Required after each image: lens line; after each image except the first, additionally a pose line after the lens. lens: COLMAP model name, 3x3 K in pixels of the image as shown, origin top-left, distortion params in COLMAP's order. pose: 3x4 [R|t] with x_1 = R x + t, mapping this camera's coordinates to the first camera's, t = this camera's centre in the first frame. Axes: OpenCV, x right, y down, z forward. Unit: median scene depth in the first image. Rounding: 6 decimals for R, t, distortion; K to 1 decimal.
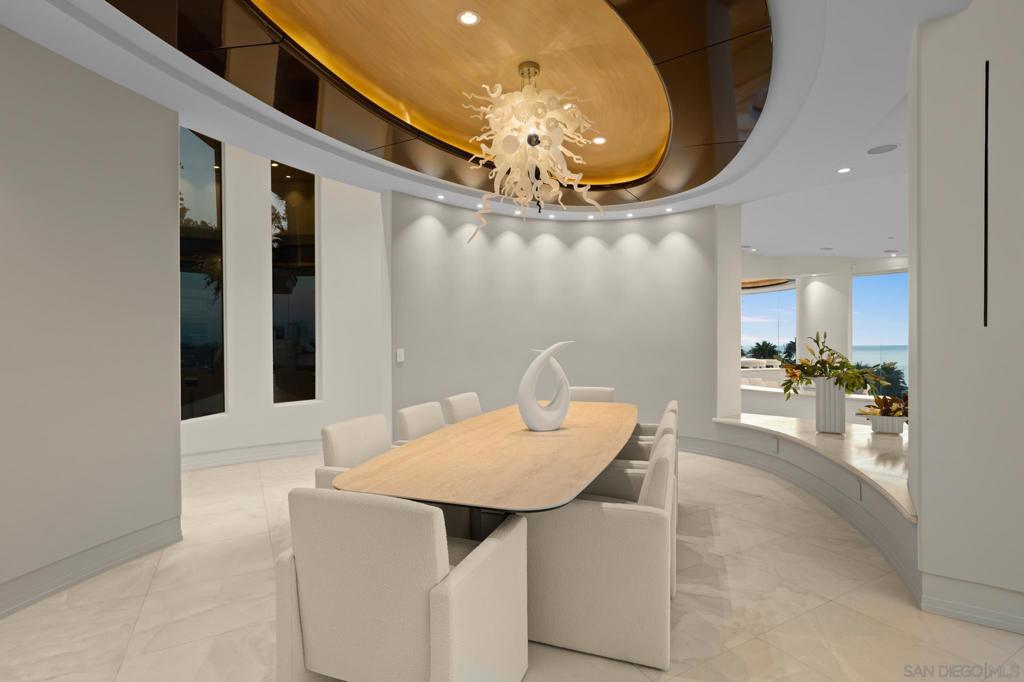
lens RADIAL K [[483.6, 0, 508.9], [0, 483.6, 346.2], [0, 0, 1]] dist [-0.001229, -0.000300]
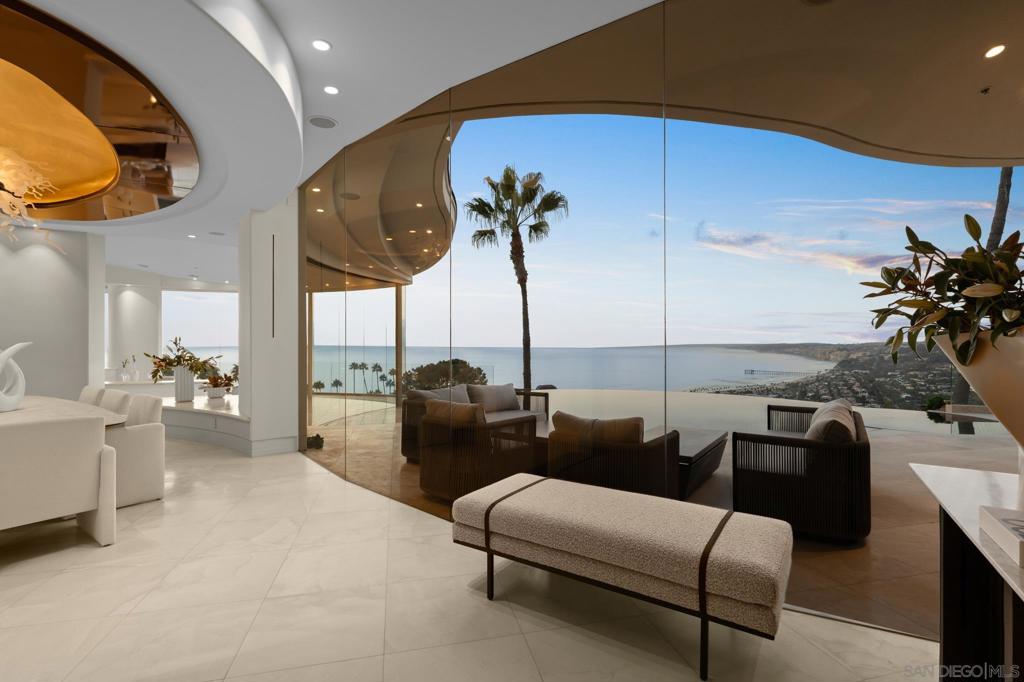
lens RADIAL K [[476.4, 0, 516.5], [0, 476.4, 339.8], [0, 0, 1]] dist [0.000771, 0.000304]
pose [[0.259629, 0.008278, 0.965673, -0.536245], [0.010401, 0.999881, -0.011367, 0.007799], [-0.965653, 0.012995, 0.259512, -0.431024]]
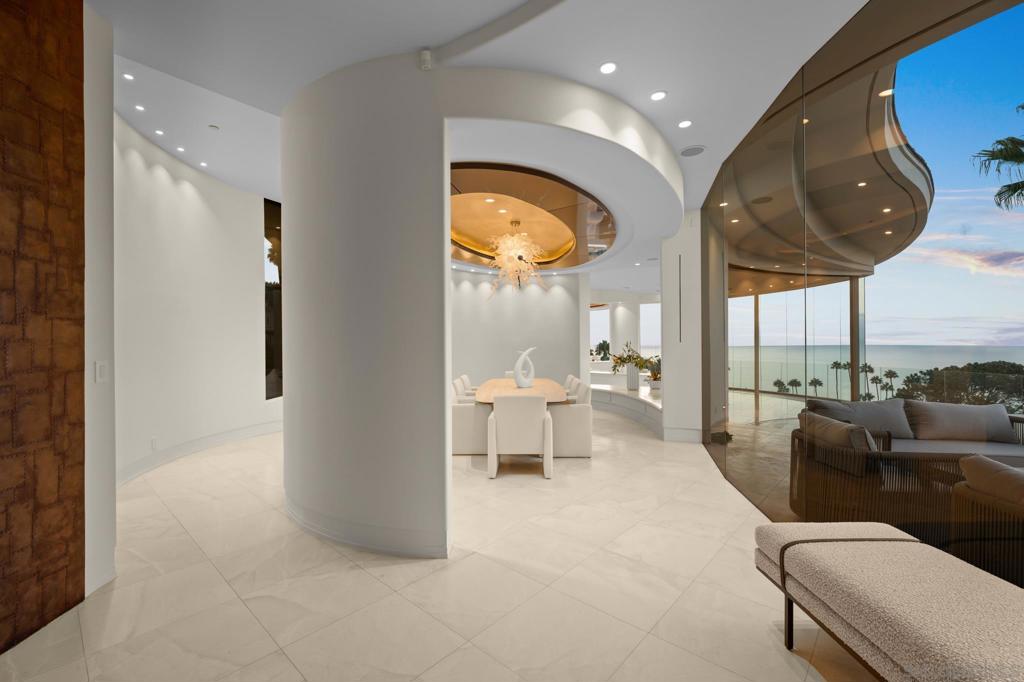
lens RADIAL K [[433.9, 0, 512.0], [0, 433.9, 341.0], [0, 0, 1]] dist [0.002222, 0.000223]
pose [[0.945536, -0.003486, 0.325498, -0.423243], [0.008534, 0.999864, -0.014081, -0.008441], [-0.325405, 0.016092, 0.945438, -0.583344]]
